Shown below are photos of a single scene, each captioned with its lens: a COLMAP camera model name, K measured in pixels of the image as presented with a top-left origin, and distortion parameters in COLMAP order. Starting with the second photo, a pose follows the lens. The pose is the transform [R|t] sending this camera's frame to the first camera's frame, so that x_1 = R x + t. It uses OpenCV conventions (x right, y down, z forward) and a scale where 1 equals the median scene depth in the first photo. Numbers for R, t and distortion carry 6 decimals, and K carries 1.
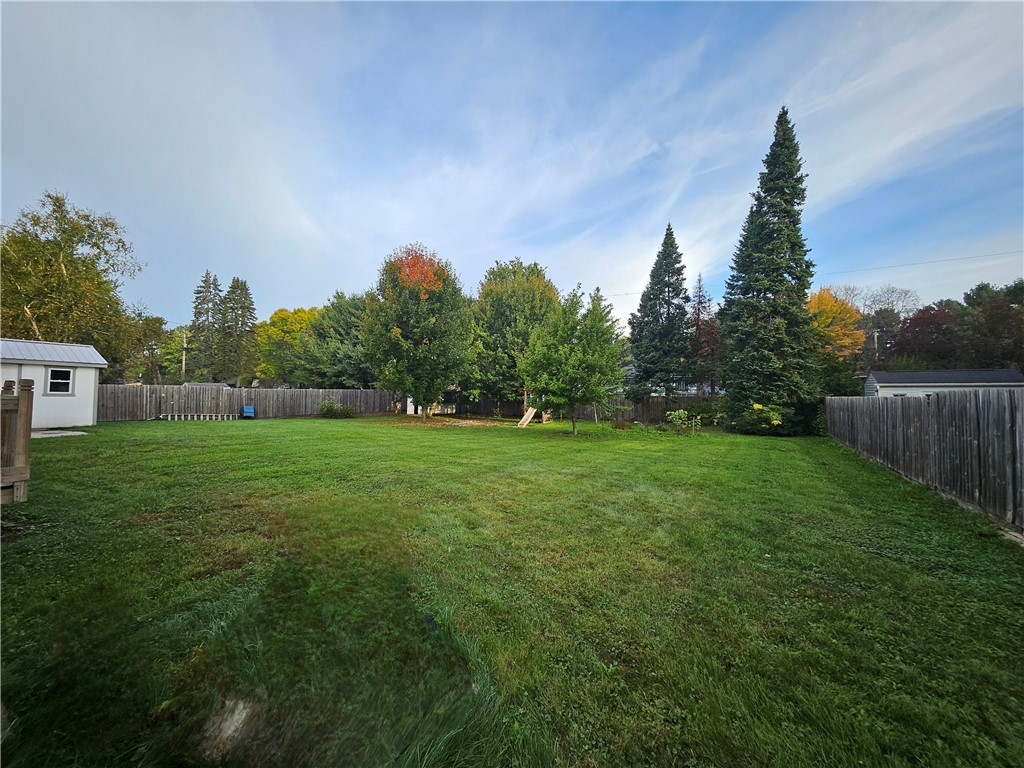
lens RADIAL K [[399.9, 0, 512.1], [0, 399.9, 383.4], [0, 0, 1]] dist [0.005815, -0.001388]
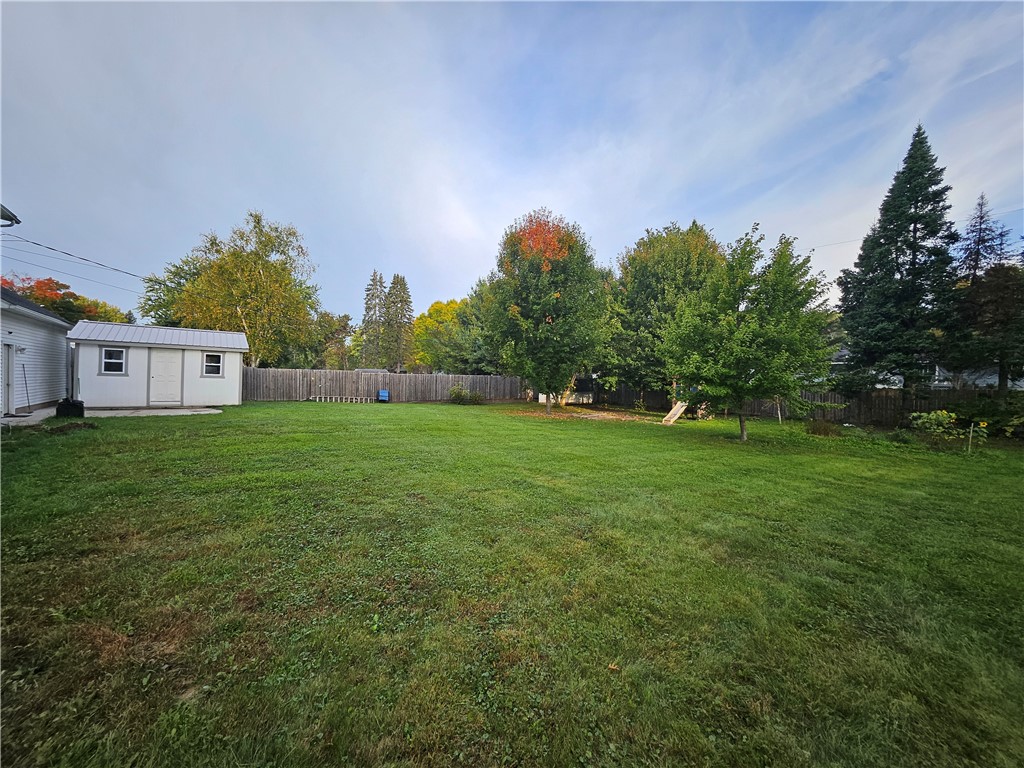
lens RADIAL K [[399.9, 0, 504.5], [0, 399.9, 383.3], [0, 0, 1]] dist [0.005815, -0.001388]
pose [[0.922828, 0.014126, -0.384953, 0.028726], [-0.002767, 0.999545, 0.030044, 0.005239], [0.385202, -0.026660, 0.922447, 0.139502]]
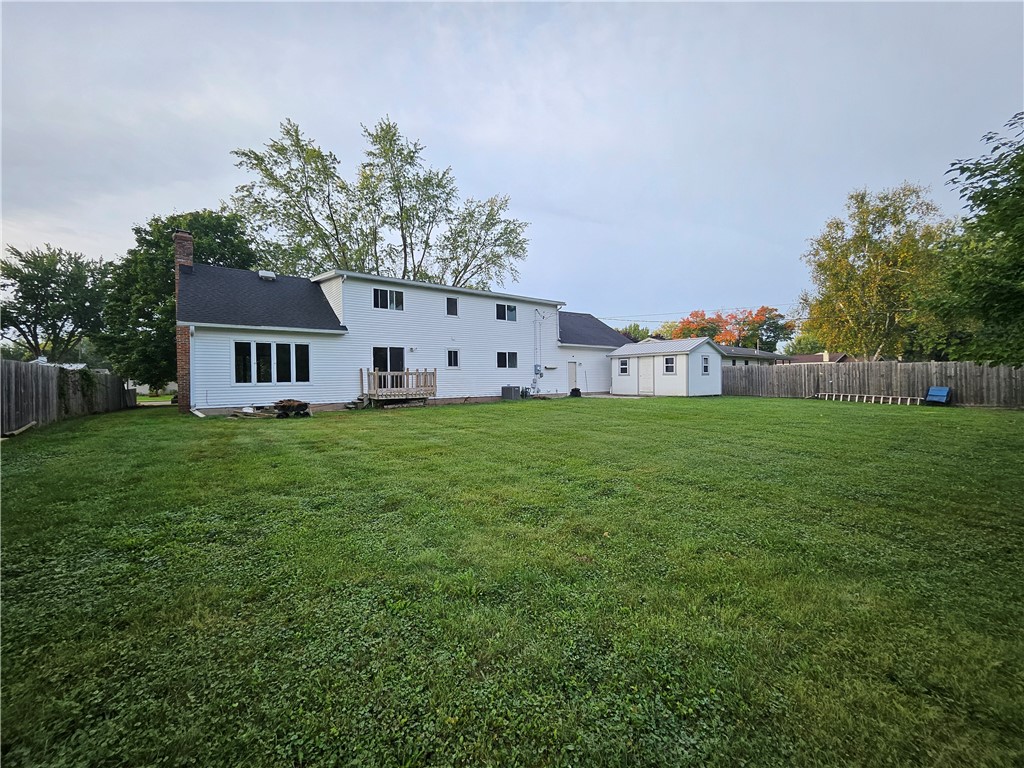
lens RADIAL K [[399.9, 0, 515.5], [0, 399.9, 382.6], [0, 0, 1]] dist [0.005815, -0.001388]
pose [[-0.396035, 0.002351, -0.918232, 0.227019], [0.033897, 0.999353, -0.012061, 0.028172], [0.917610, -0.035902, -0.395858, 0.522047]]
